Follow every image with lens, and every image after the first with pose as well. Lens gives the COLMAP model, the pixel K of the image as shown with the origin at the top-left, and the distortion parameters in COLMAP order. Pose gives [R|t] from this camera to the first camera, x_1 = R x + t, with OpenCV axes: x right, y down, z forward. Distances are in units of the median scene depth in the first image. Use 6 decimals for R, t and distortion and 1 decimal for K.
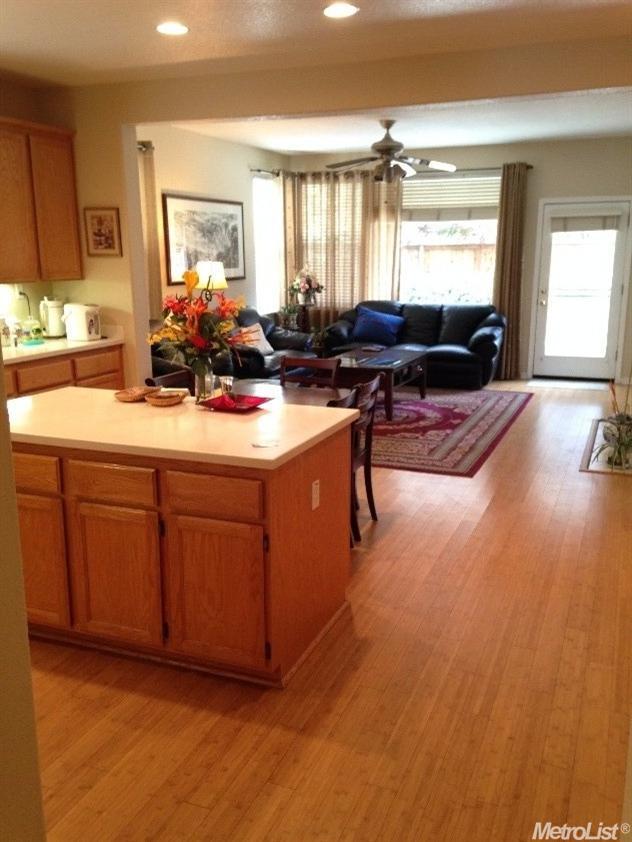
lens RADIAL K [[763.1, 0, 319.5], [0, 763.1, 411.4], [0, 0, 1]] dist [0.219538, -0.325236]
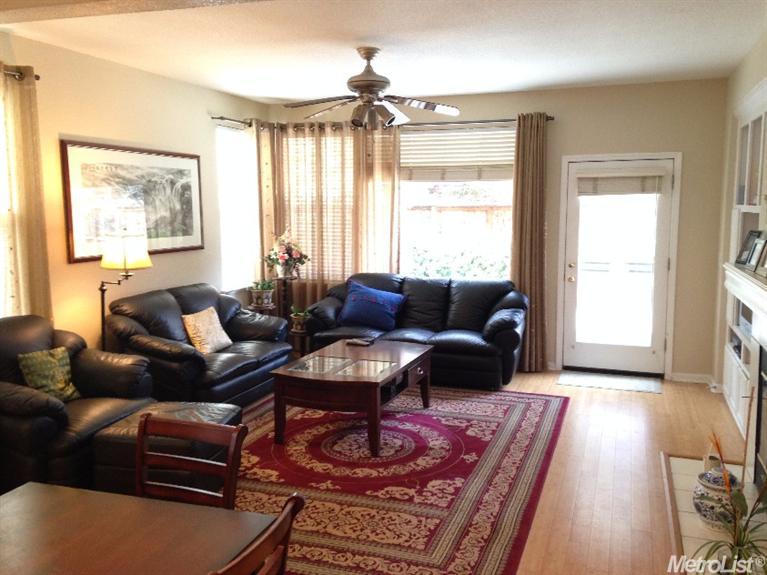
lens RADIAL K [[695.1, 0, 381.9], [0, 695.1, 281.2], [0, 0, 1]] dist [0.219538, -0.325236]
pose [[0.998915, -0.003179, 0.046460, 0.053338], [0.007902, 0.994770, -0.101835, -0.063306], [-0.045893, 0.102092, 0.993716, 0.271853]]
